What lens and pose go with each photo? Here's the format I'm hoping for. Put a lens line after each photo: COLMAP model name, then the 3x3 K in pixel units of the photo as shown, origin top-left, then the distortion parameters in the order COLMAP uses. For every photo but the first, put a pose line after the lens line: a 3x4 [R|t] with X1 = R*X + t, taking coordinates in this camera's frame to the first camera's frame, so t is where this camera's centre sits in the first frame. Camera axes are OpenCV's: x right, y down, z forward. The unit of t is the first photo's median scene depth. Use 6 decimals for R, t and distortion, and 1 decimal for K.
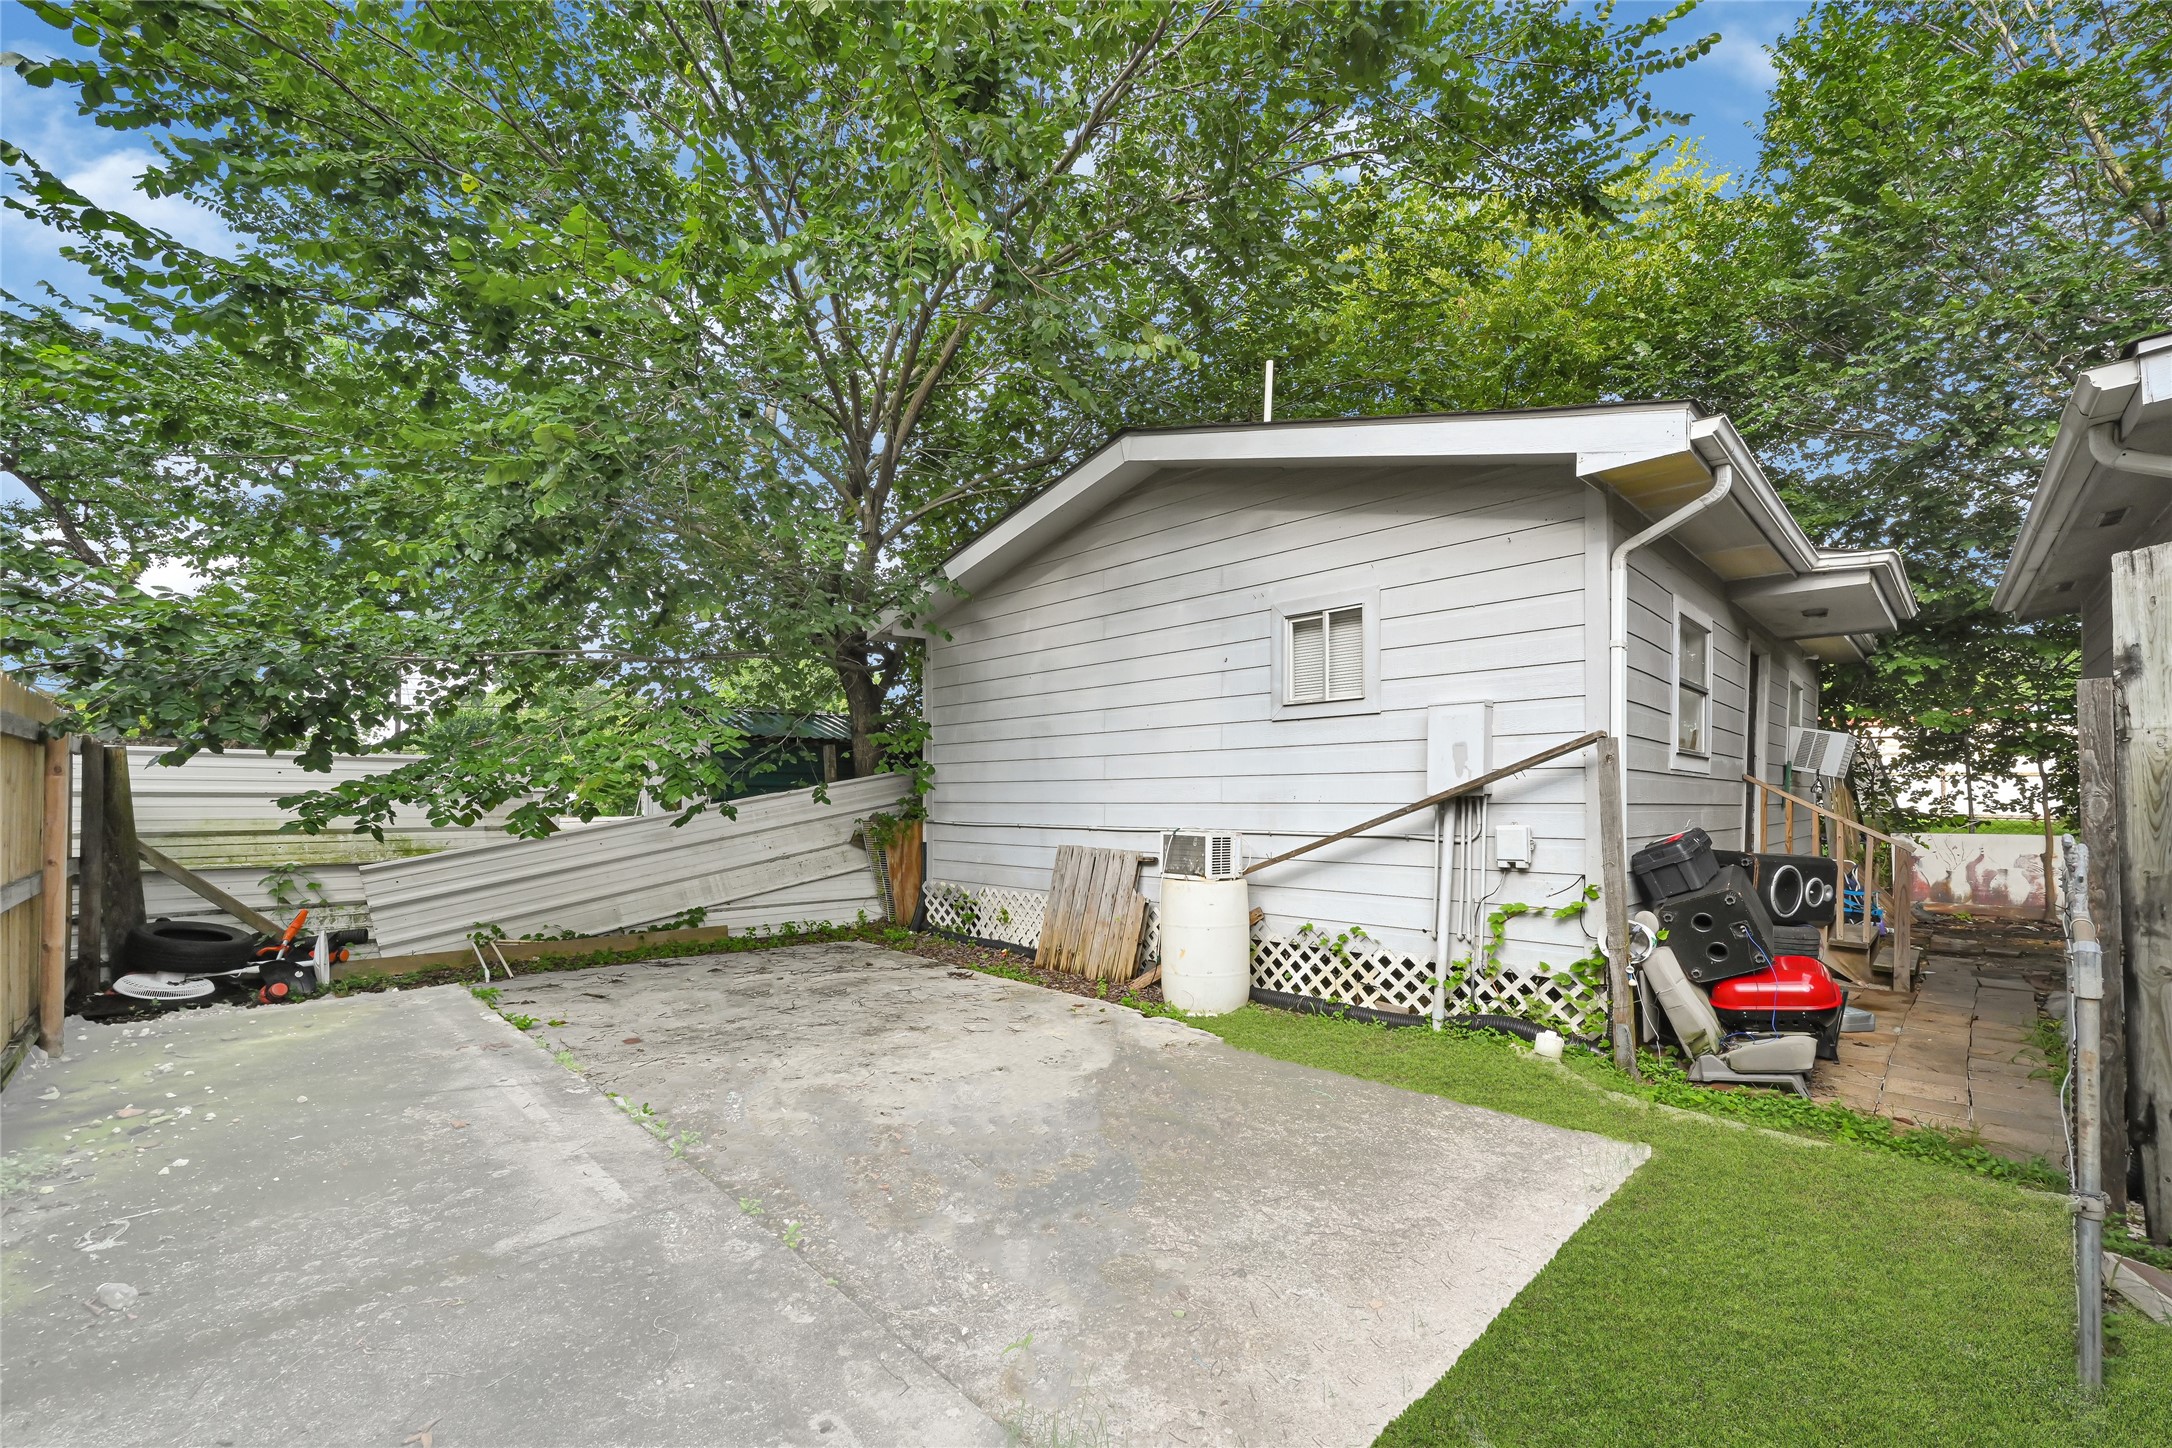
lens RADIAL K [[900.8, 0, 1075.8], [0, 900.8, 795.7], [0, 0, 1]] dist [-0.002042, -0.000494]
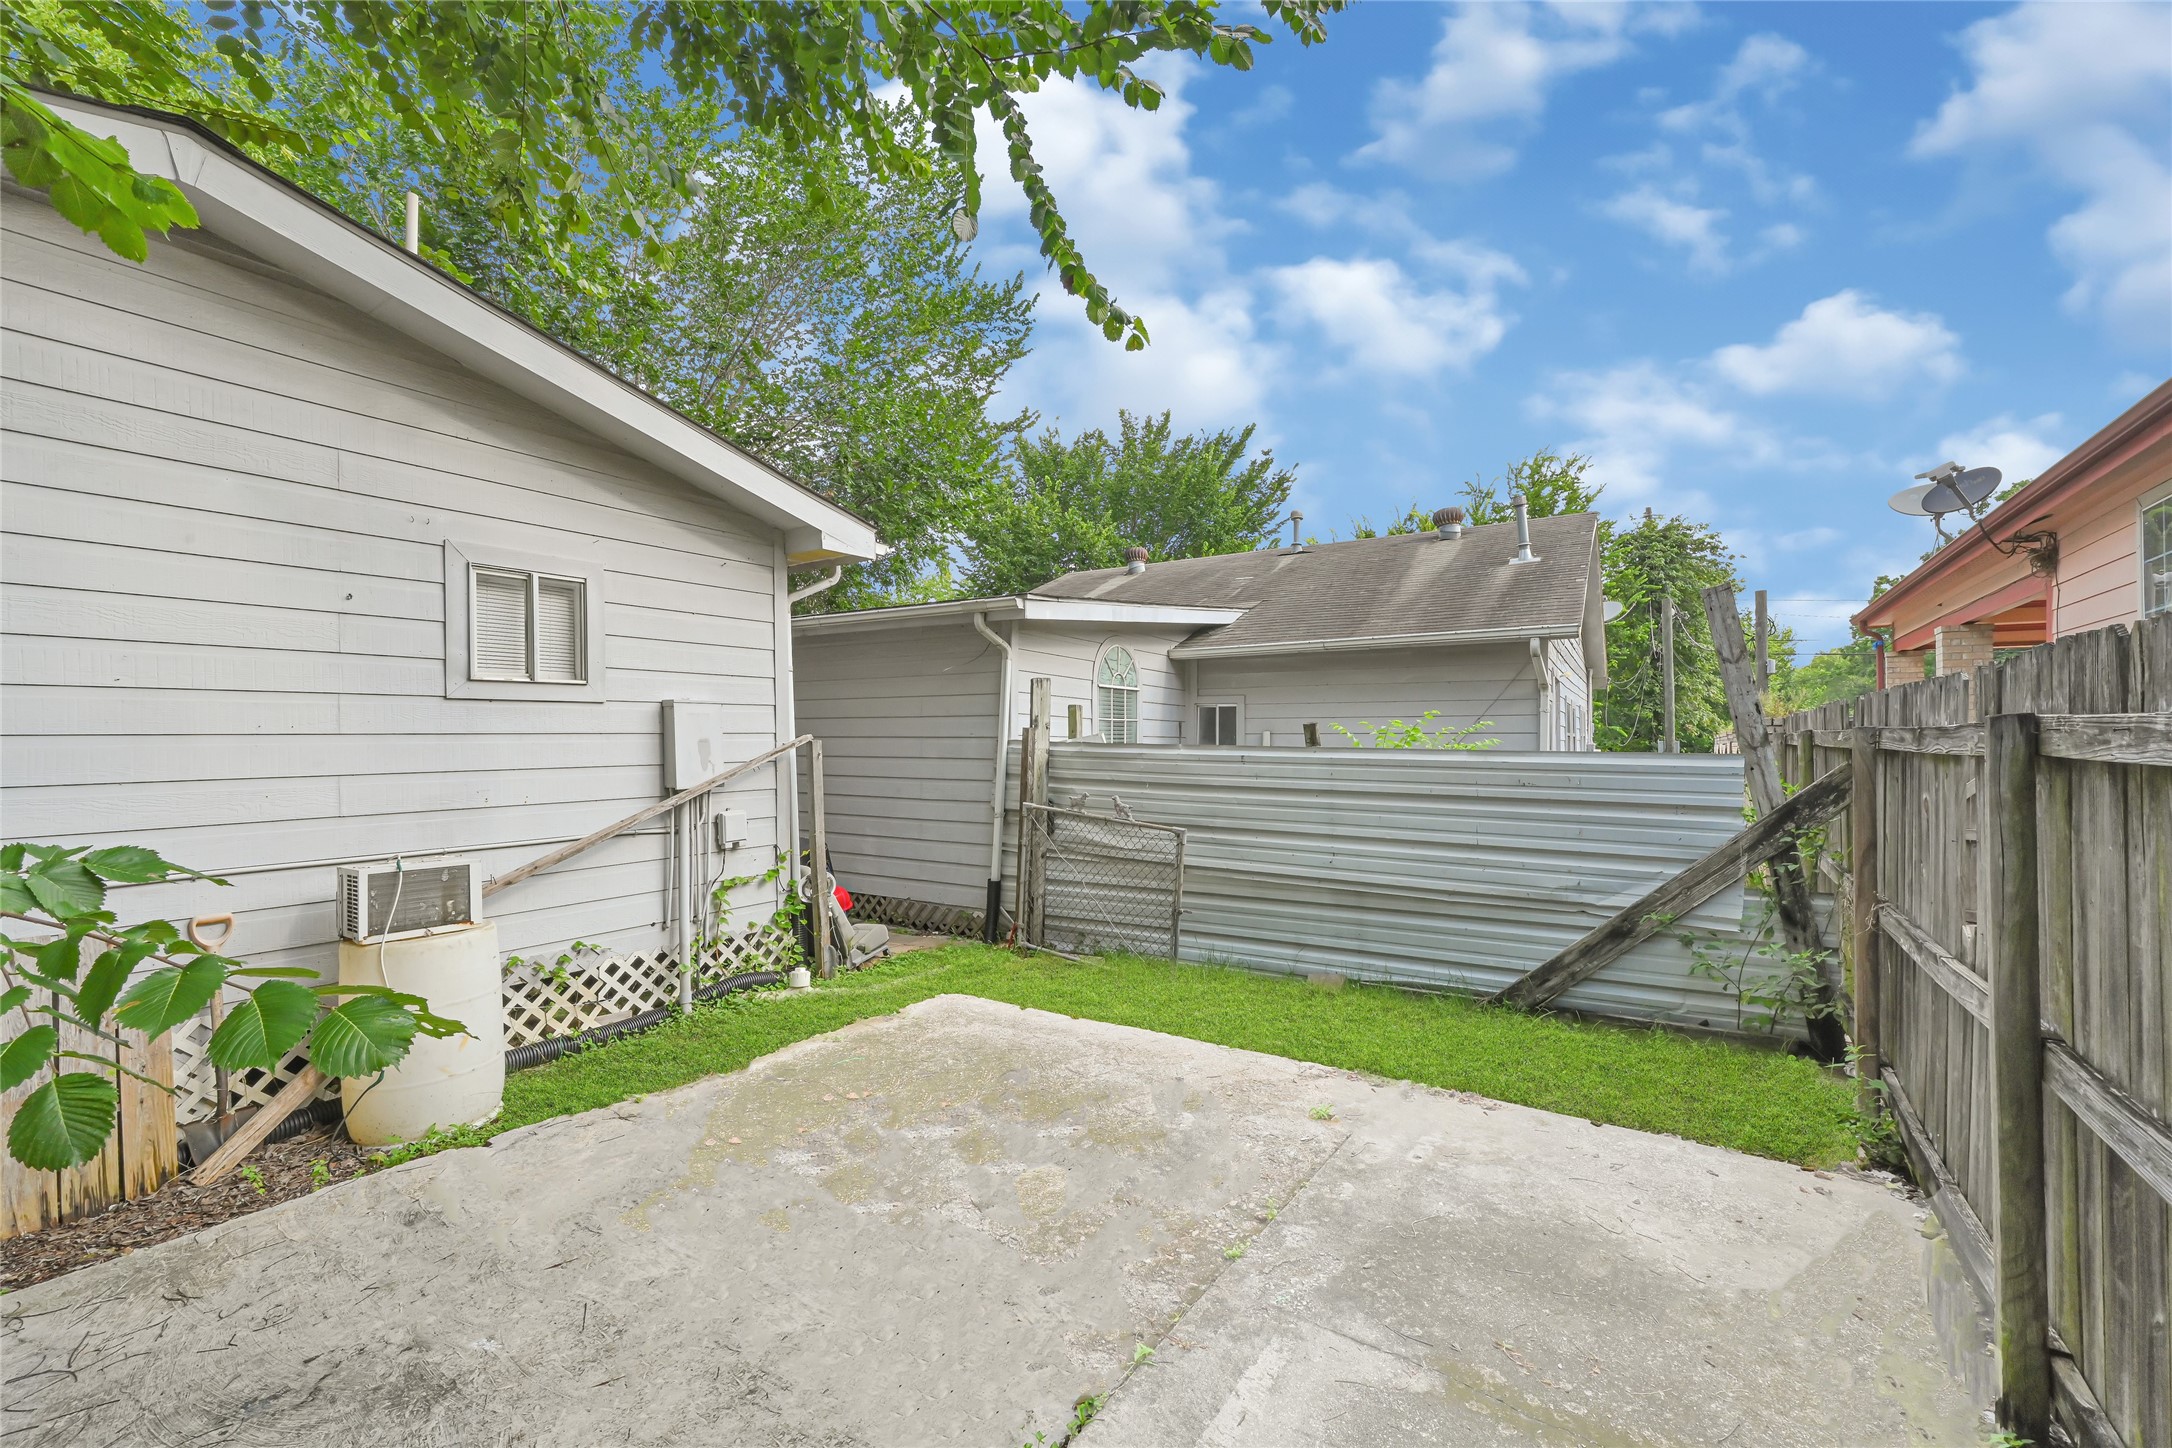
lens RADIAL K [[900.8, 0, 1088.9], [0, 900.8, 733.1], [0, 0, 1]] dist [-0.002042, -0.000494]
pose [[-0.214433, 0.005466, 0.976723, -0.700832], [0.004674, 0.999979, -0.004570, -0.056320], [-0.976727, 0.003585, -0.214454, 0.742370]]
